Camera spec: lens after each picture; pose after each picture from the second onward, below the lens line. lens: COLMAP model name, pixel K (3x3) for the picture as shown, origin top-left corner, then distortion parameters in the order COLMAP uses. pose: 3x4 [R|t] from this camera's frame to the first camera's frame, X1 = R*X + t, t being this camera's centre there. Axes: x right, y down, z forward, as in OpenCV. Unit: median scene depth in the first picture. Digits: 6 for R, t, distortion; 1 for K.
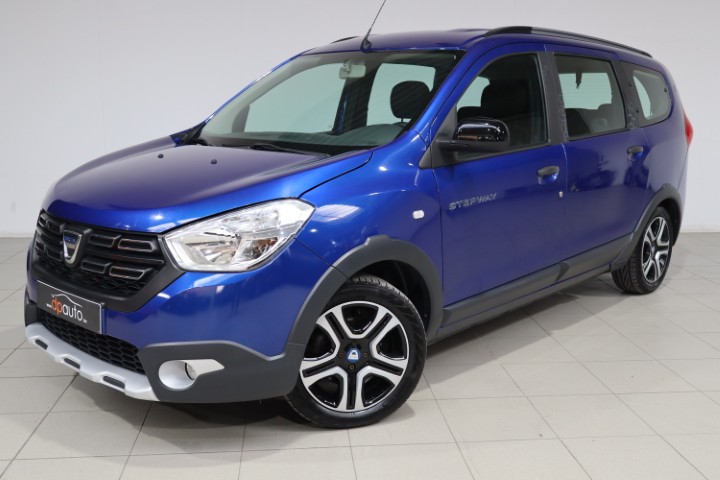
lens RADIAL K [[792.8, 0, 363.7], [0, 792.8, 239.7], [0, 0, 1]] dist [0.015345, 0.000000]
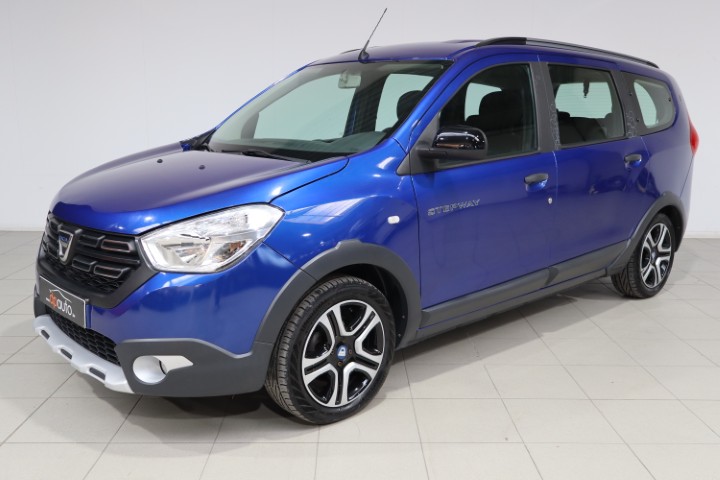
lens RADIAL K [[723.5, 0, 357.5], [0, 723.5, 239.7], [0, 0, 1]] dist [0.011611, 0.000000]
pose [[0.996141, 0.017044, -0.086098, 0.094738], [-0.016642, 0.999847, 0.005383, -0.009195], [0.086177, -0.003929, 0.996272, 0.052337]]
